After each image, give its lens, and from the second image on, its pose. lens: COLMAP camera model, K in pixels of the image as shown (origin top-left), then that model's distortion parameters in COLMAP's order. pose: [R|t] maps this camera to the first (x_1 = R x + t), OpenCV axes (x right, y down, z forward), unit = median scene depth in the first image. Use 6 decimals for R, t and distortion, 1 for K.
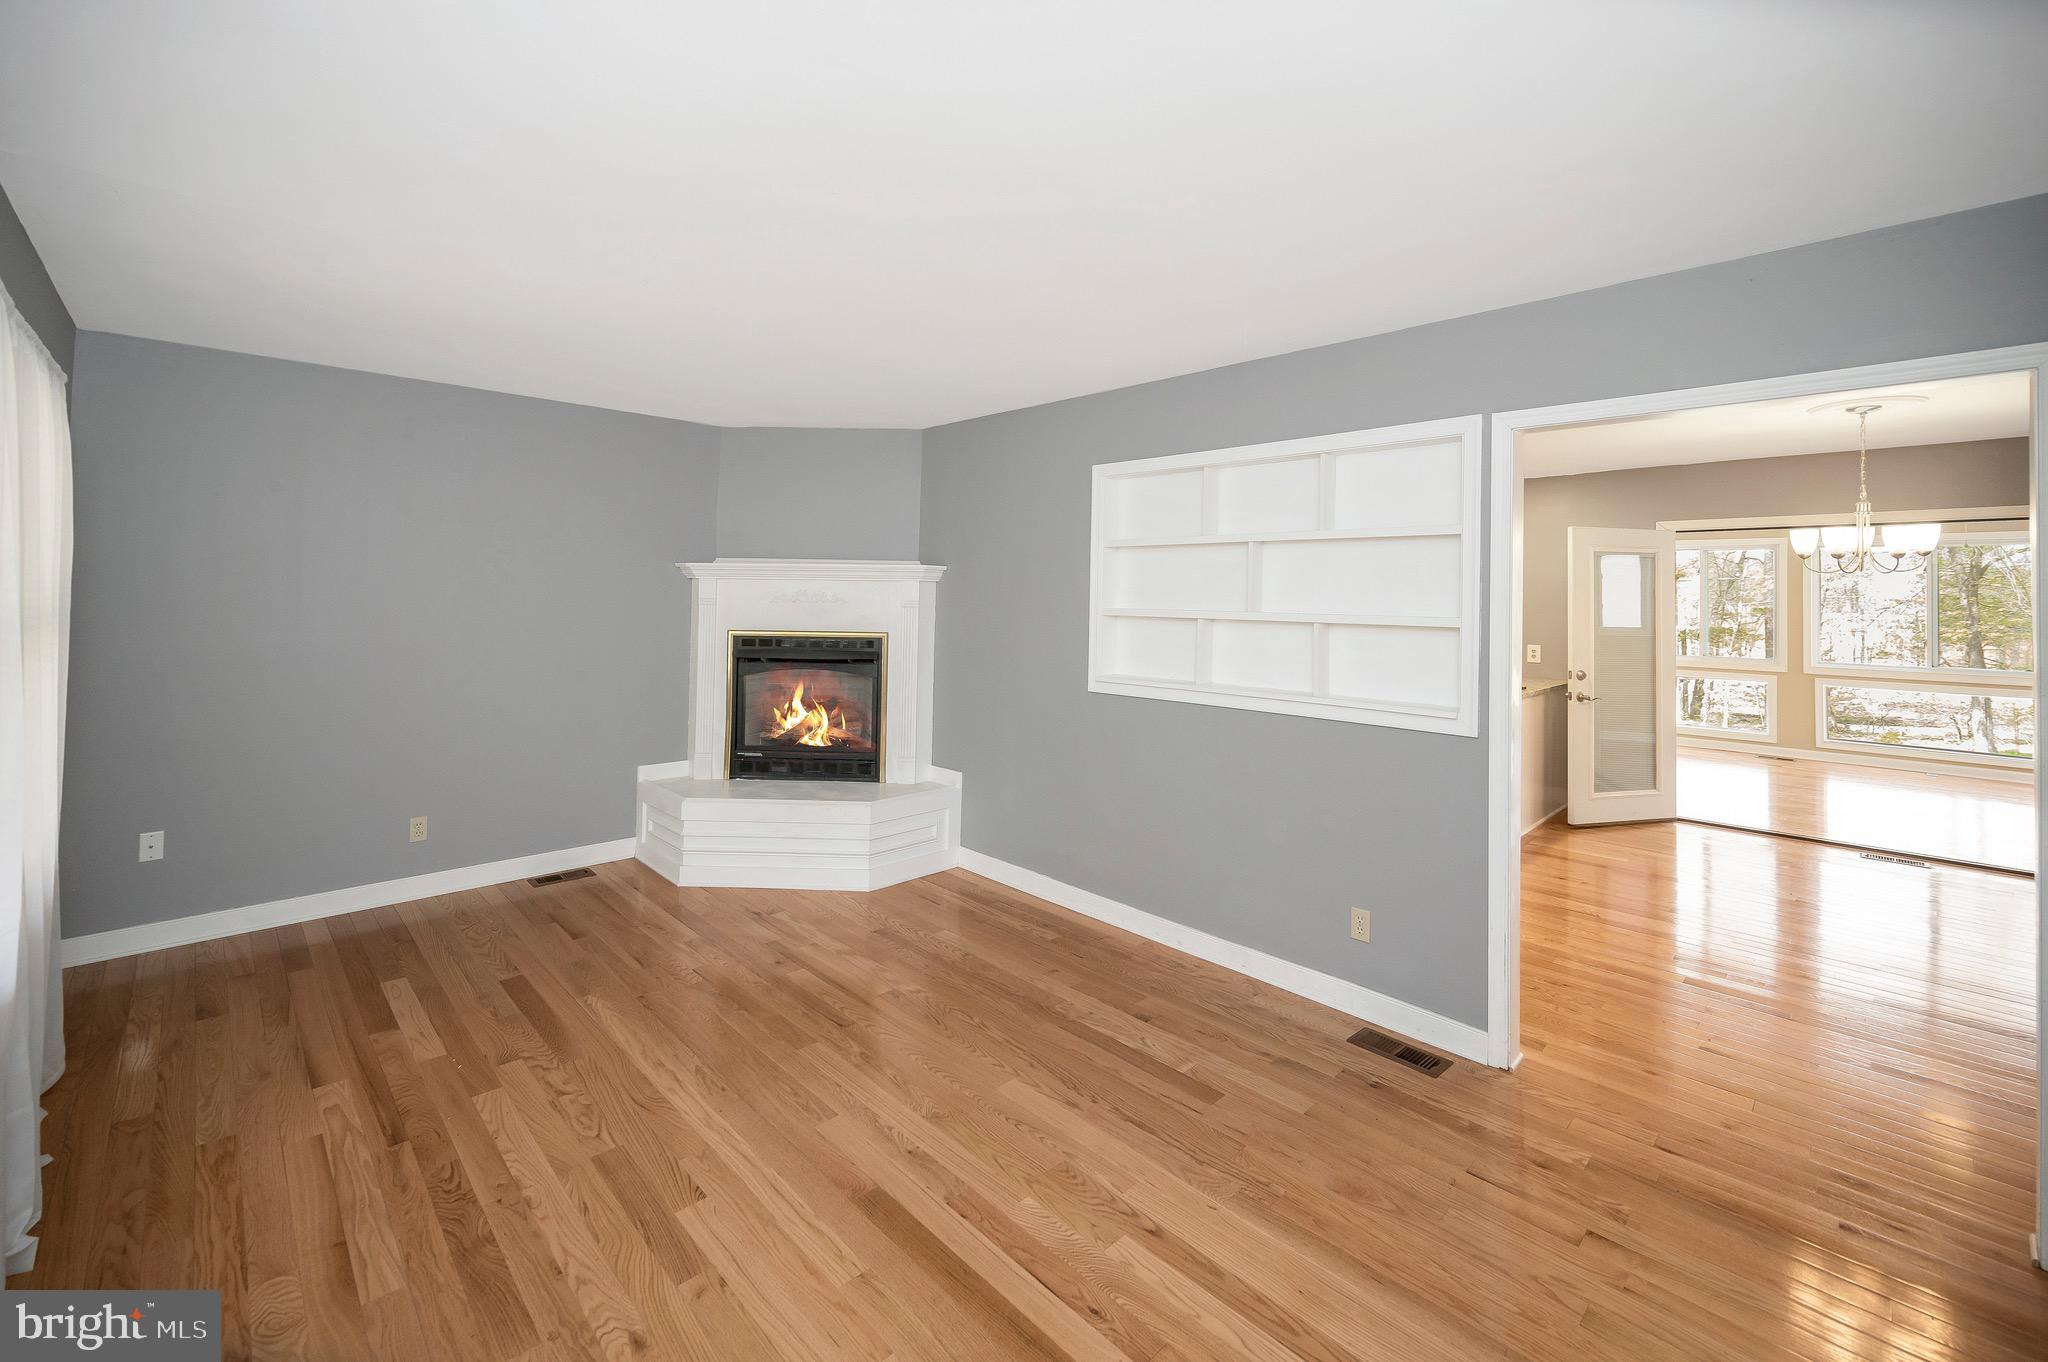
lens RADIAL K [[837.0, 0, 1018.8], [0, 837.0, 597.1], [0, 0, 1]] dist [0.000192, 0.000291]
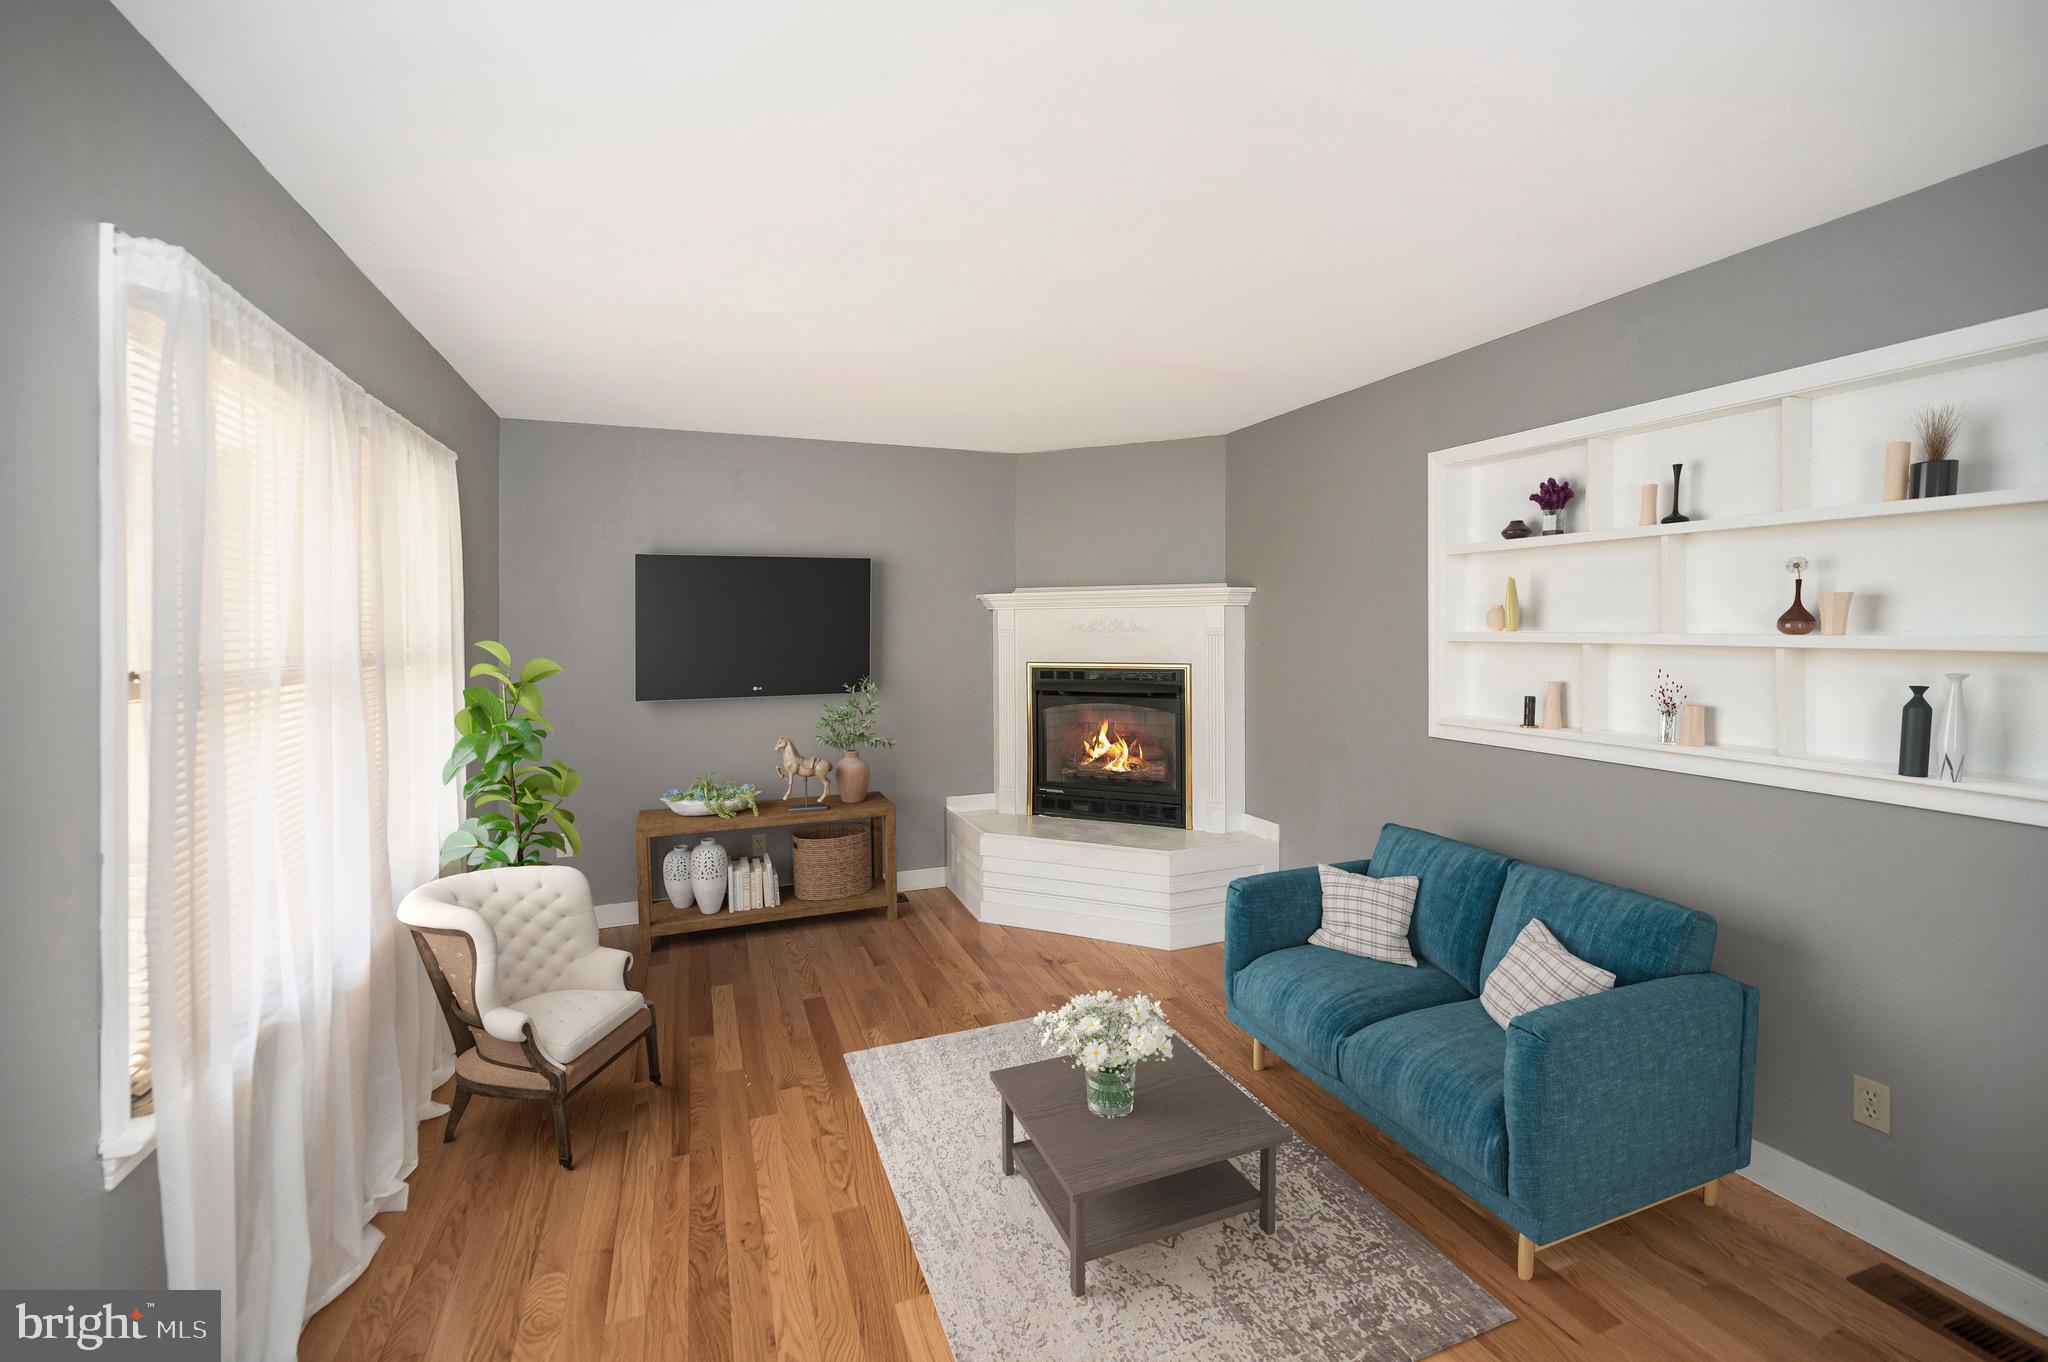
lens RADIAL K [[858.8, 0, 1029.4], [0, 858.8, 631.8], [0, 0, 1]] dist [-0.000608, 0.000100]
pose [[0.923415, -0.019302, -0.383317, 0.050885], [0.022247, 0.999747, 0.003251, 0.001334], [0.383157, -0.011530, 0.923611, 0.103338]]
